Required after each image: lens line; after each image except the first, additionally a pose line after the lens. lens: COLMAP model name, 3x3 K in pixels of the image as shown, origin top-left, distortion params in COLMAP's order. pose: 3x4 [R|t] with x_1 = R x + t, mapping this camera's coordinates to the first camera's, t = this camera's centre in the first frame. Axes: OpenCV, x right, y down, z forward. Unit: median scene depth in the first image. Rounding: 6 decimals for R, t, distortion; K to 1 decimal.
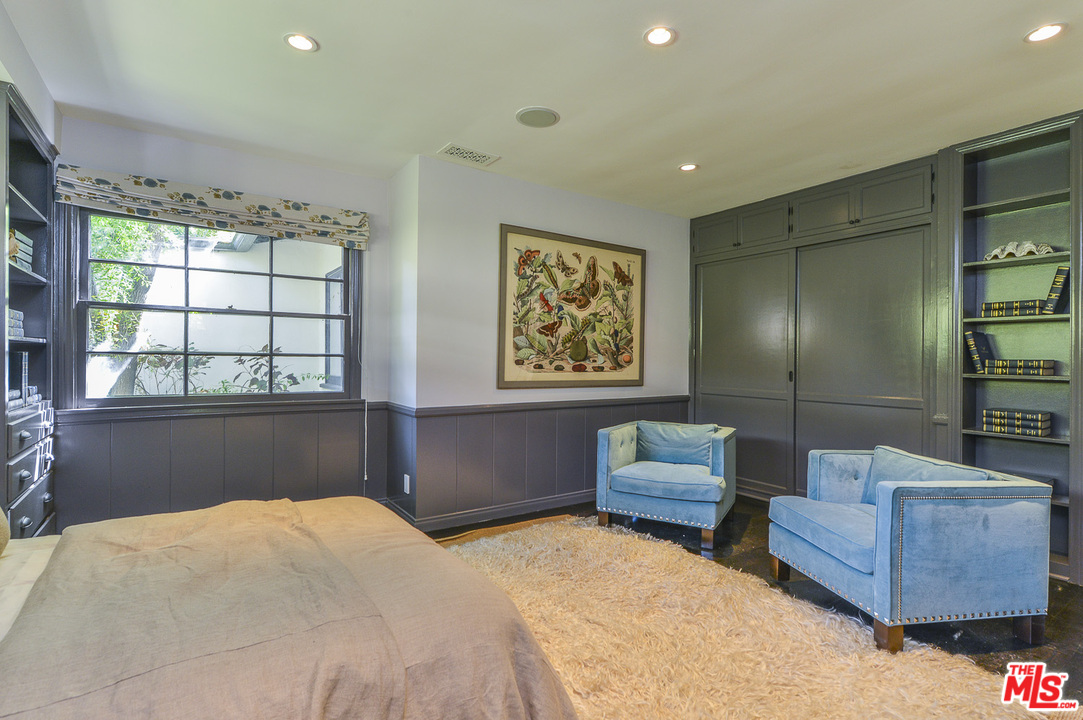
lens RADIAL K [[521.3, 0, 546.2], [0, 521.3, 357.1], [0, 0, 1]] dist [0.001104, -0.000743]
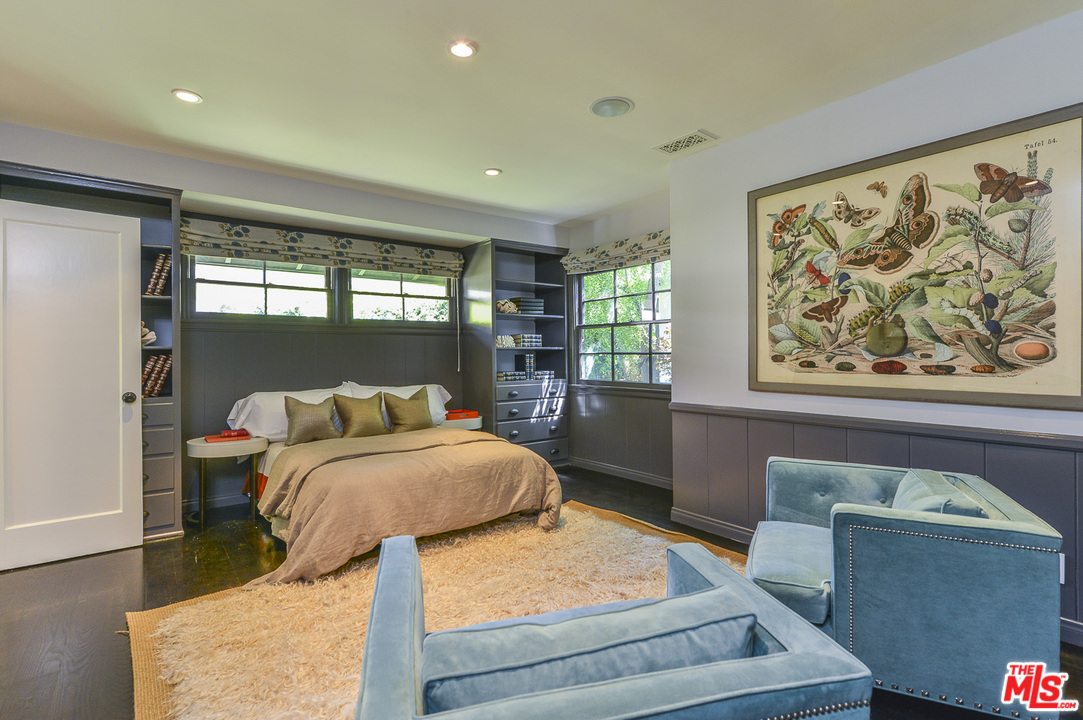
lens RADIAL K [[521.3, 0, 546.2], [0, 521.3, 357.1], [0, 0, 1]] dist [0.001104, -0.000743]
pose [[0.053204, -0.005713, -0.998567, 0.674997], [0.010158, 0.999935, -0.005180, 0.008059], [0.998532, -0.009868, 0.053259, 0.585142]]
